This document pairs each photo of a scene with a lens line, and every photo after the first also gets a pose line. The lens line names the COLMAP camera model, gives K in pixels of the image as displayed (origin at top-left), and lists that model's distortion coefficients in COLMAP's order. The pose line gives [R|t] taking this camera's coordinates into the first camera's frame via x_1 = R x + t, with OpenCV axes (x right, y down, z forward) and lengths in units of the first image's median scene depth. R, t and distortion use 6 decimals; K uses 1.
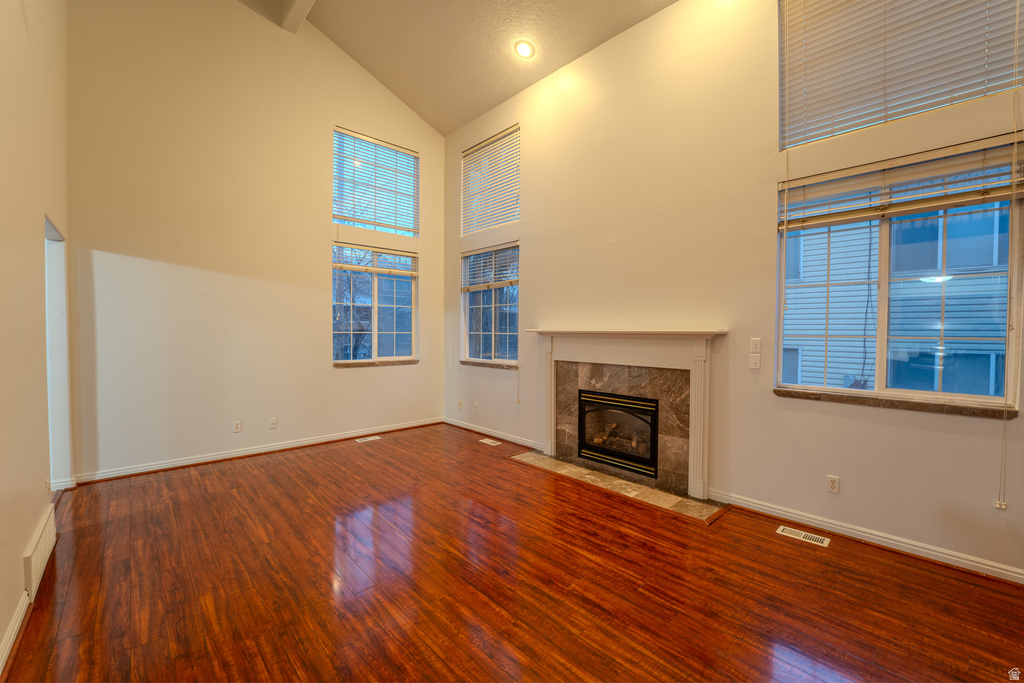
lens RADIAL K [[416.8, 0, 512.0], [0, 416.8, 341.5], [0, 0, 1]] dist [-0.026226, -0.000083]
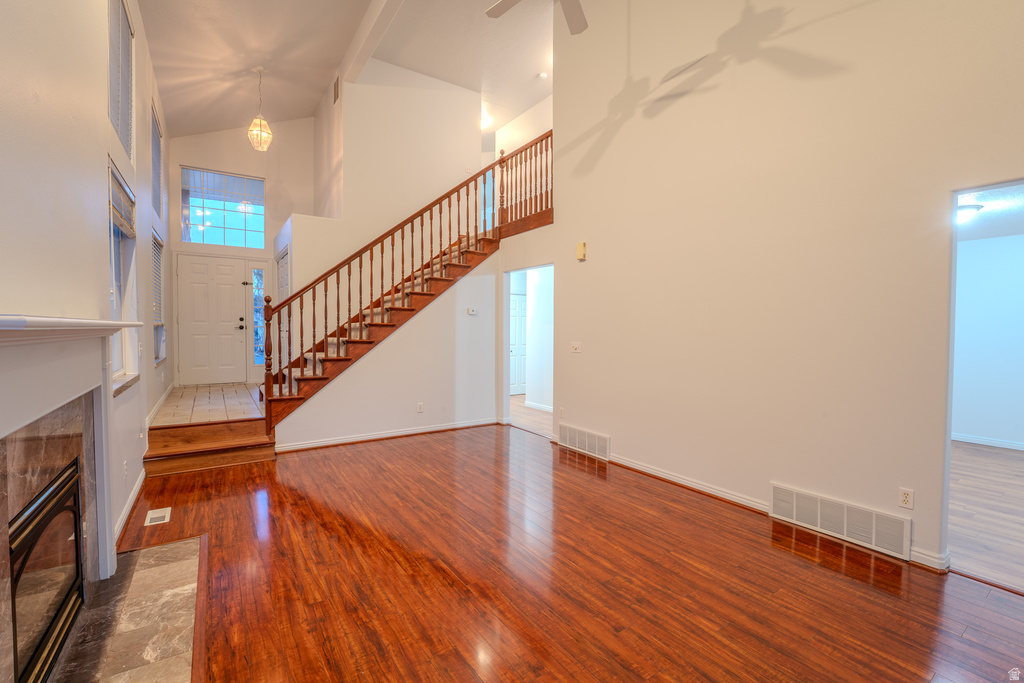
lens RADIAL K [[445.7, 0, 512.0], [0, 445.7, 341.5], [0, 0, 1]] dist [-0.027121, 0.004554]
pose [[-0.988101, -0.013978, 0.153171, -0.284652], [-0.005201, 0.998329, 0.057551, -0.037961], [-0.153720, 0.056069, -0.986522, 1.514775]]
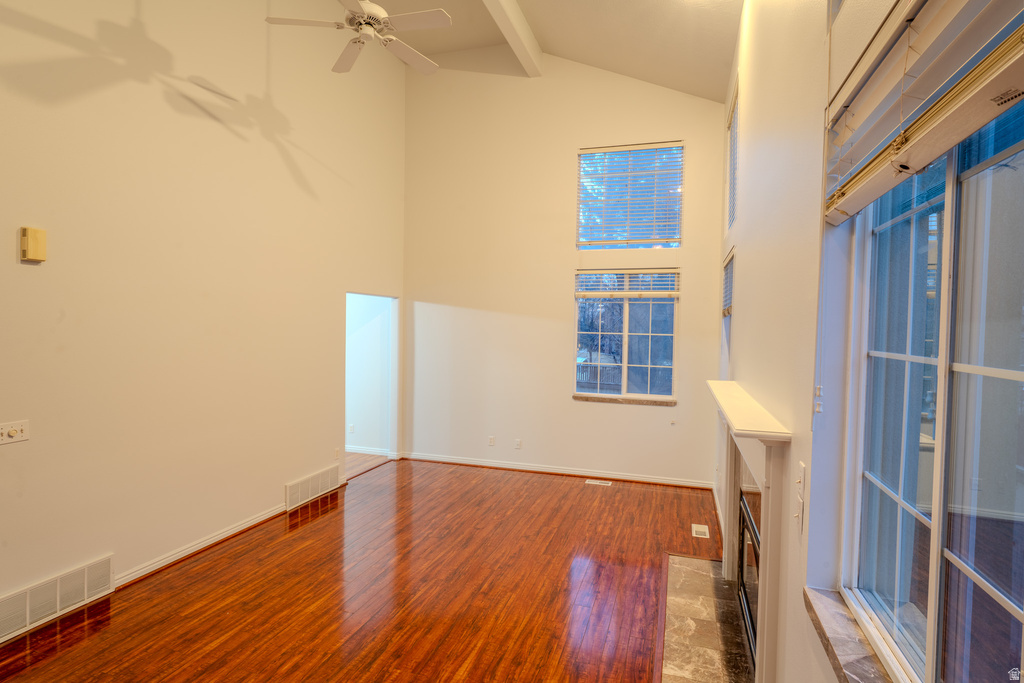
lens RADIAL K [[526.1, 0, 512.0], [0, 526.1, 341.5], [0, 0, 1]] dist [-0.000450, -0.000156]
pose [[0.490044, 0.029205, -0.871208, 0.820639], [-0.036380, 0.999253, 0.013035, -0.120999], [0.870938, 0.025307, 0.490741, 0.384811]]
